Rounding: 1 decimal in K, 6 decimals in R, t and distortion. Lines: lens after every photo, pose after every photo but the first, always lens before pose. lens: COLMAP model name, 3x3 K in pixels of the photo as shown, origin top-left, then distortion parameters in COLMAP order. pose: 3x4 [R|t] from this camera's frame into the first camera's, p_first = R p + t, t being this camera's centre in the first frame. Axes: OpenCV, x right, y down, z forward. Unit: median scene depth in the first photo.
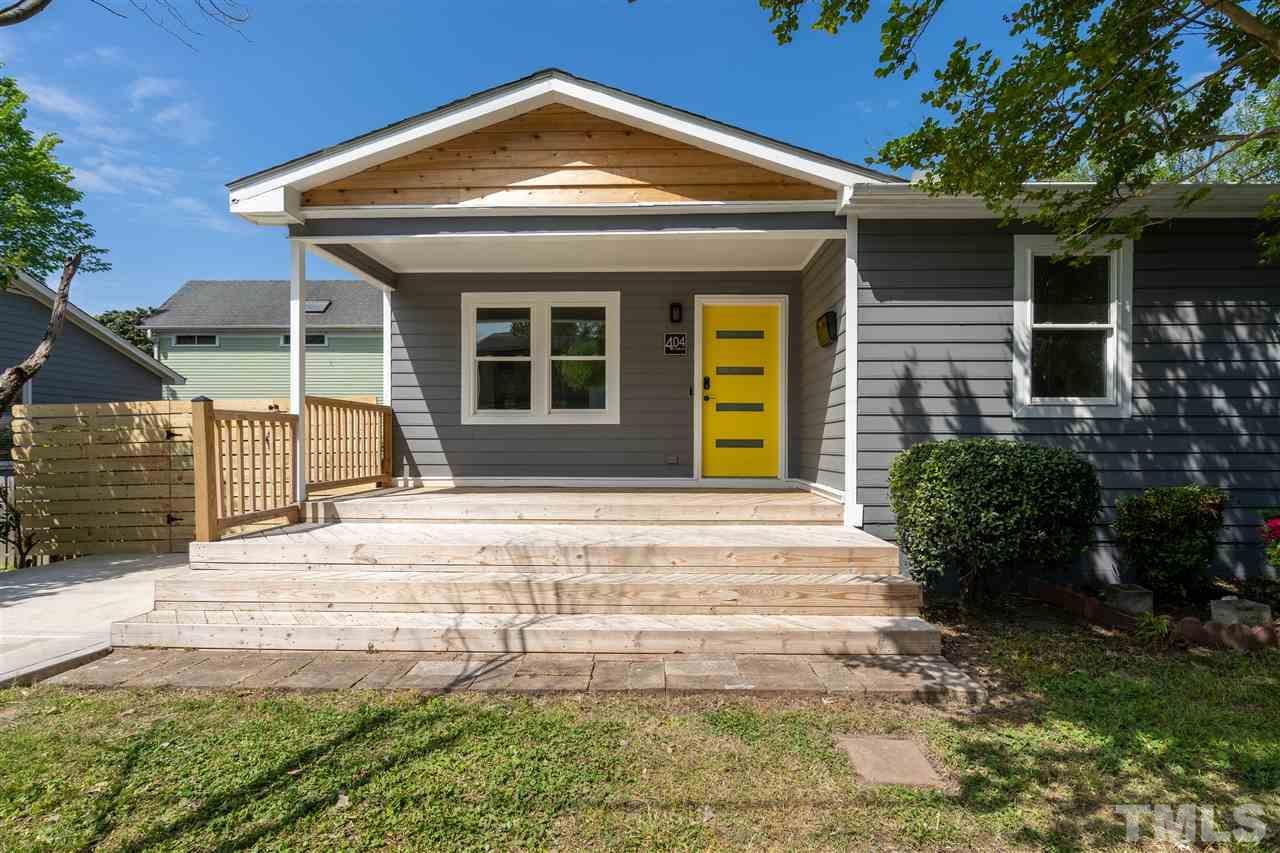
lens RADIAL K [[586.5, 0, 645.2], [0, 586.5, 435.7], [0, 0, 1]] dist [0.001690, 0.000248]
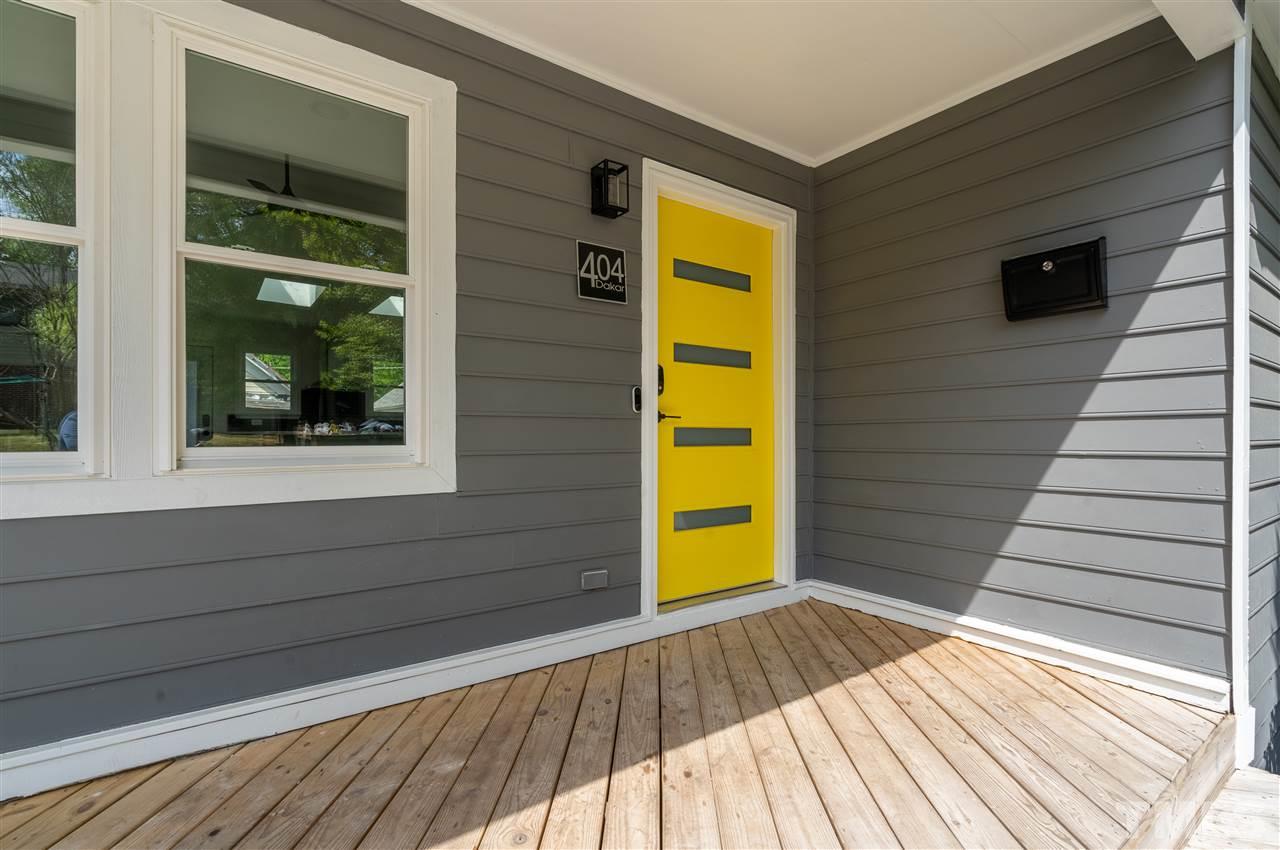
lens RADIAL K [[586.5, 0, 639.7], [0, 586.5, 429.4], [0, 0, 1]] dist [0.001690, 0.000248]
pose [[0.795398, 0.003425, 0.606078, -0.159362], [-0.000800, 0.999989, -0.004601, -0.052617], [-0.606087, 0.003175, 0.795392, 0.680121]]
